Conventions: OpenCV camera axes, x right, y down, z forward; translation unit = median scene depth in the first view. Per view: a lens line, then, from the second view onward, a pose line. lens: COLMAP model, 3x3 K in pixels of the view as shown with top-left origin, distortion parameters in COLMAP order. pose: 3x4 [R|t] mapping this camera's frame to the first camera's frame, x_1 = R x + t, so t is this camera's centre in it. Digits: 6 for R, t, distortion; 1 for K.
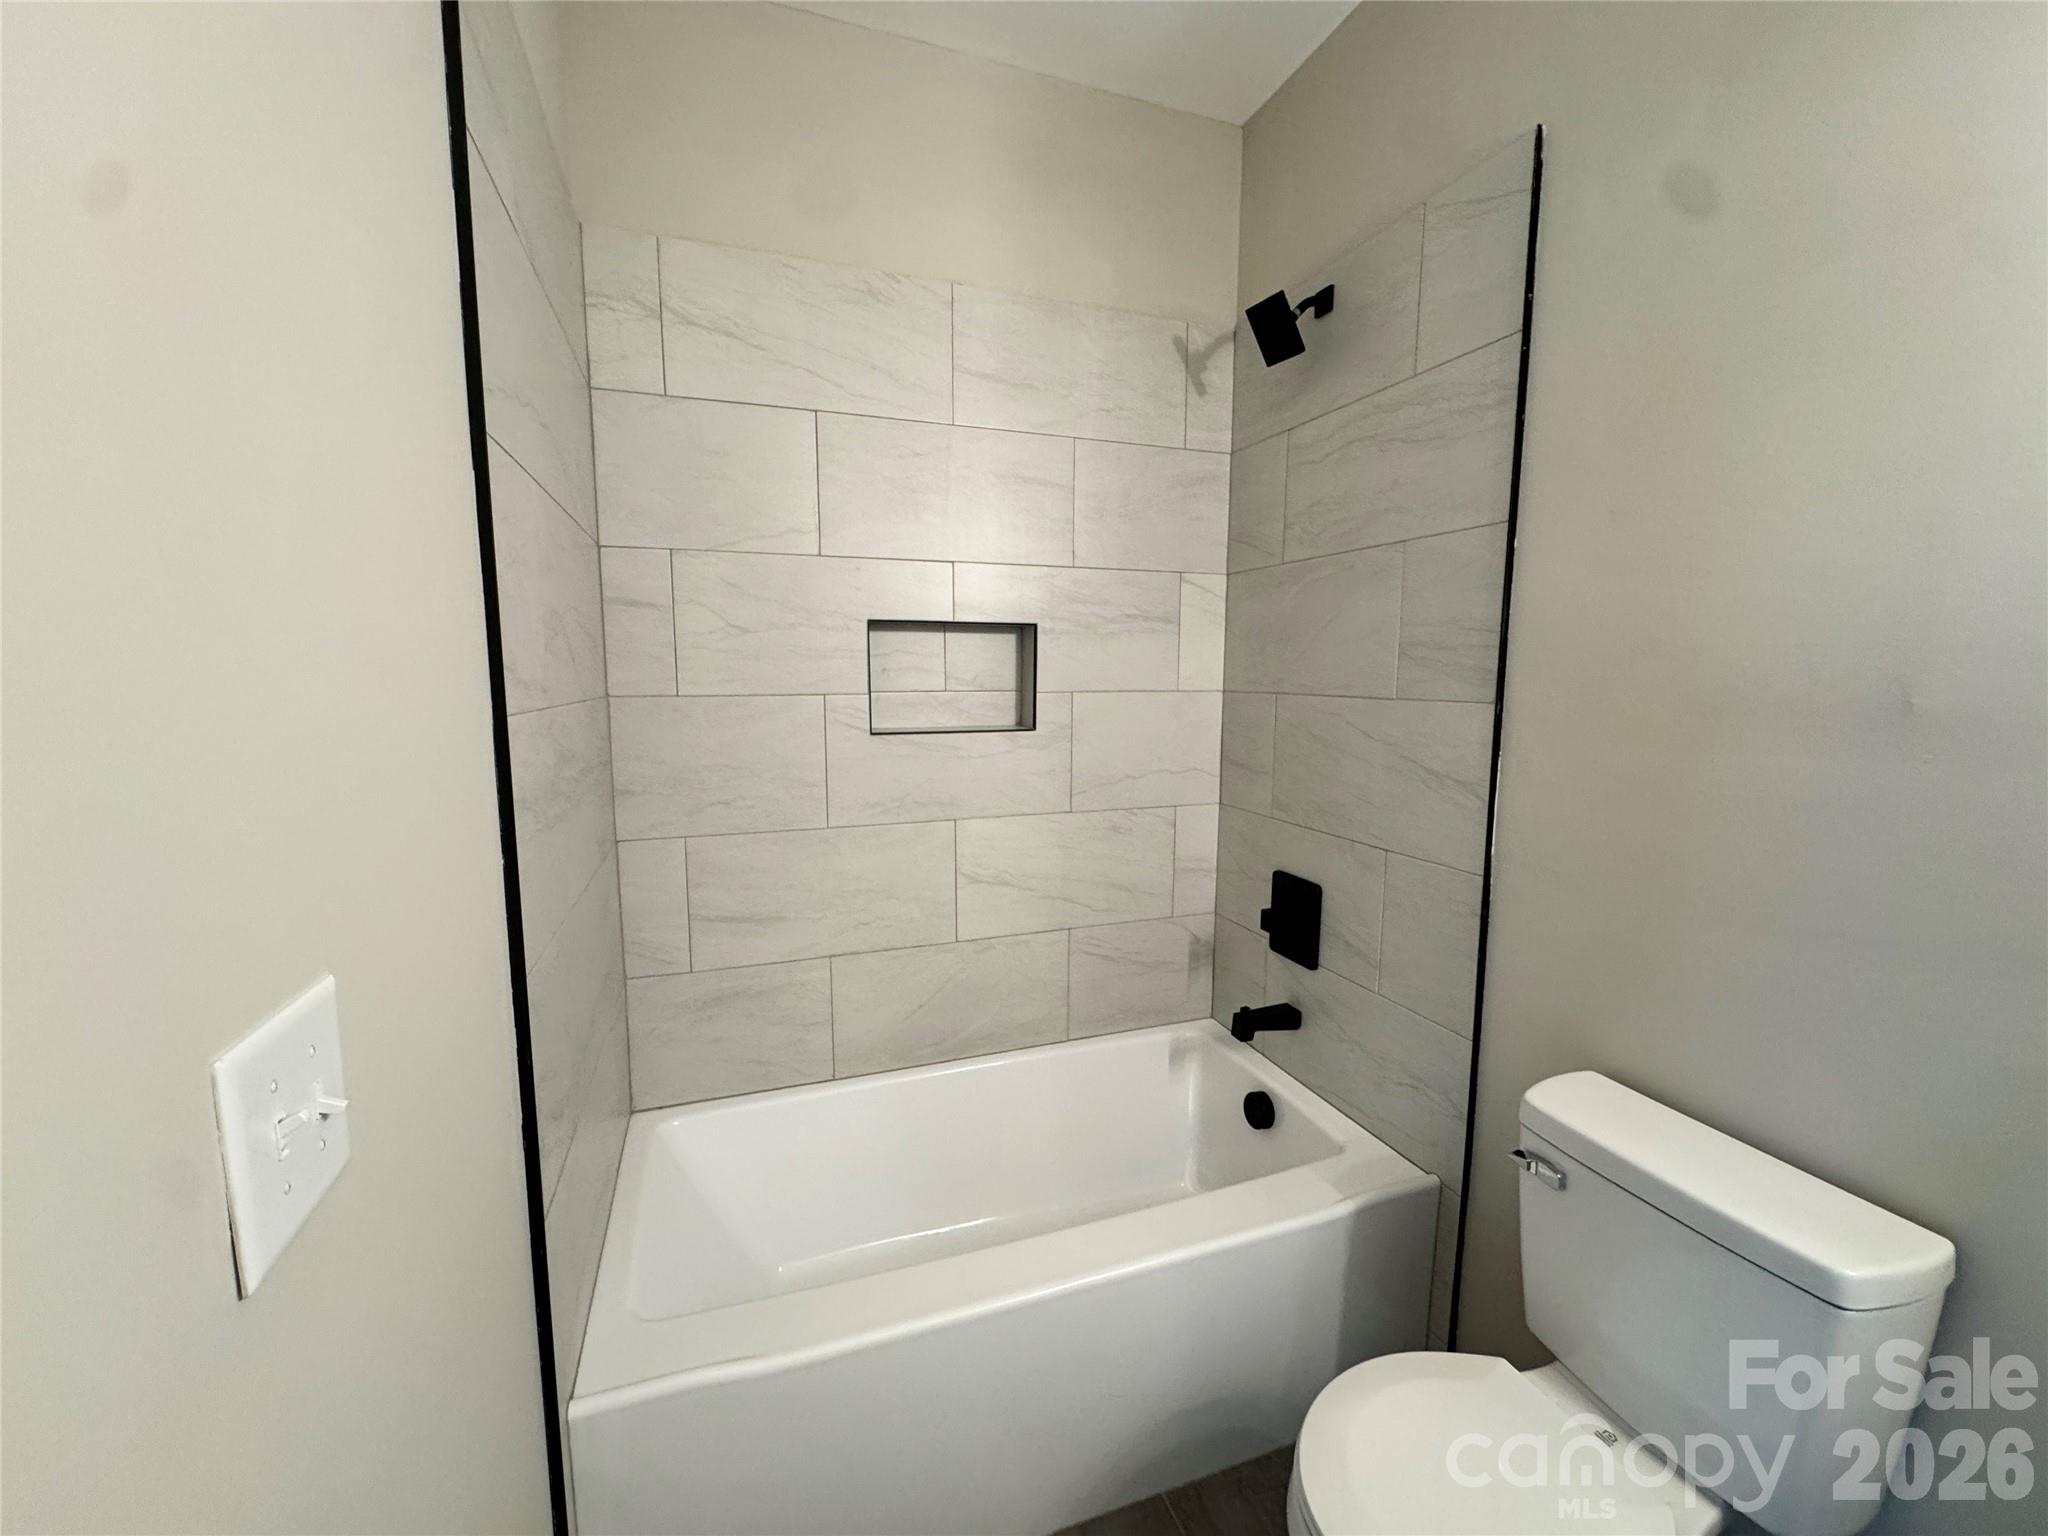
lens RADIAL K [[813.5, 0, 1016.4], [0, 813.5, 748.3], [0, 0, 1]] dist [-0.003178, 0.001175]
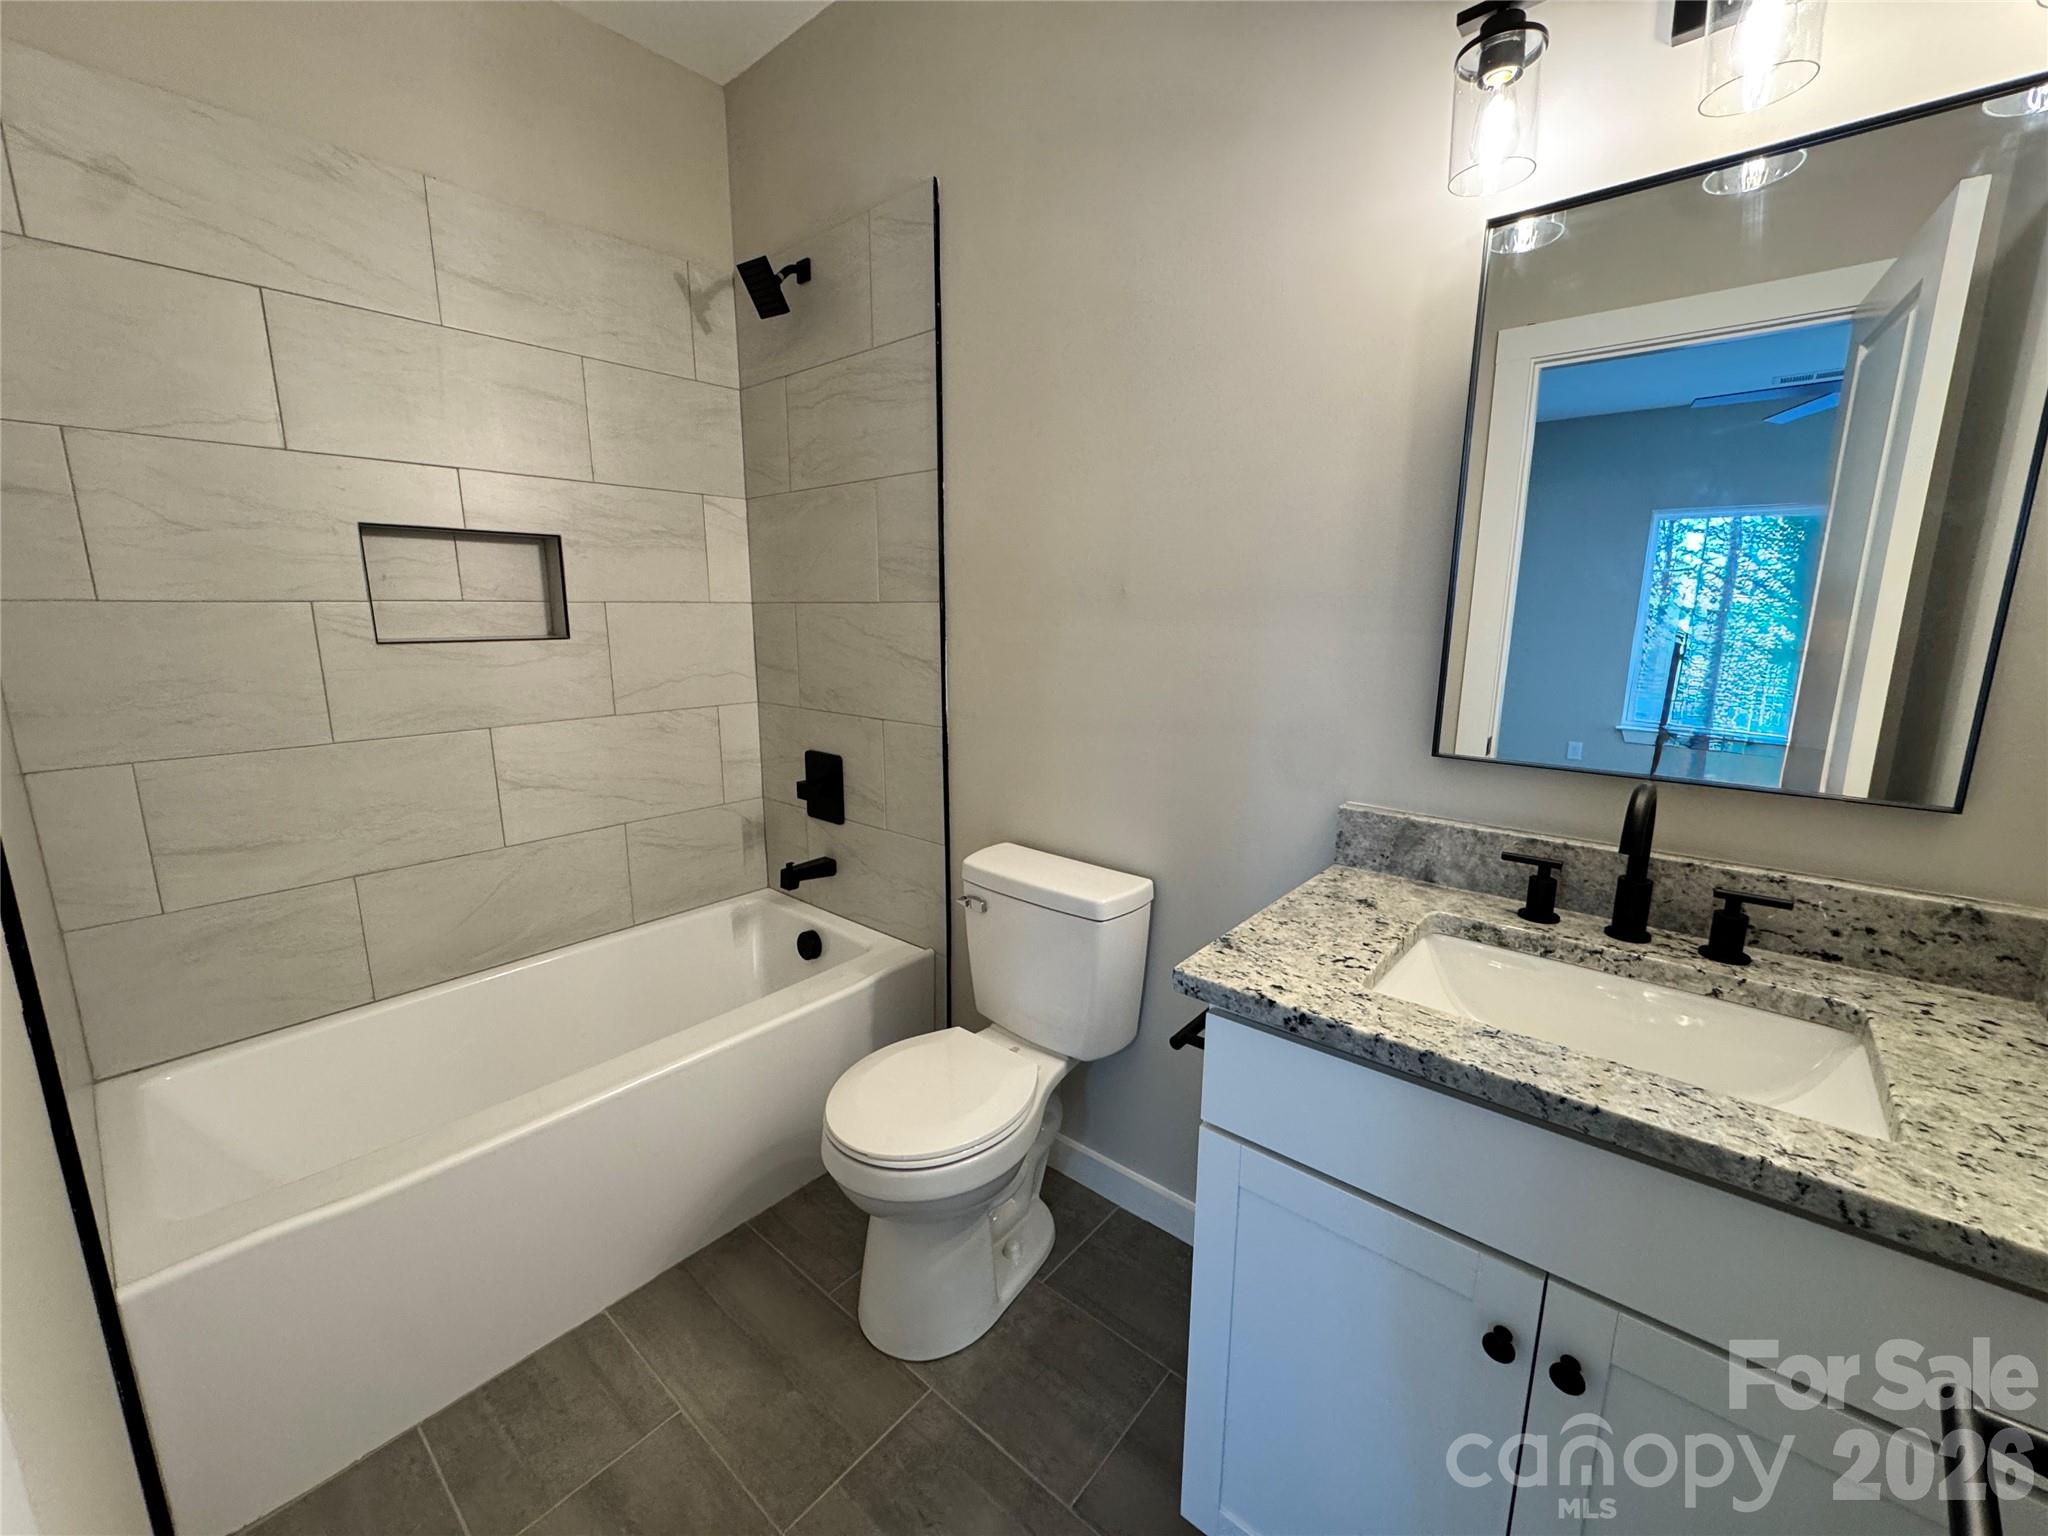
lens RADIAL K [[813.5, 0, 1023.2], [0, 813.5, 755.3], [0, 0, 1]] dist [-0.003178, 0.001175]
pose [[0.862781, -0.095295, 0.496516, -0.007525], [0.052668, 0.993673, 0.099192, 0.058640], [-0.502827, -0.059431, 0.862341, -0.230544]]
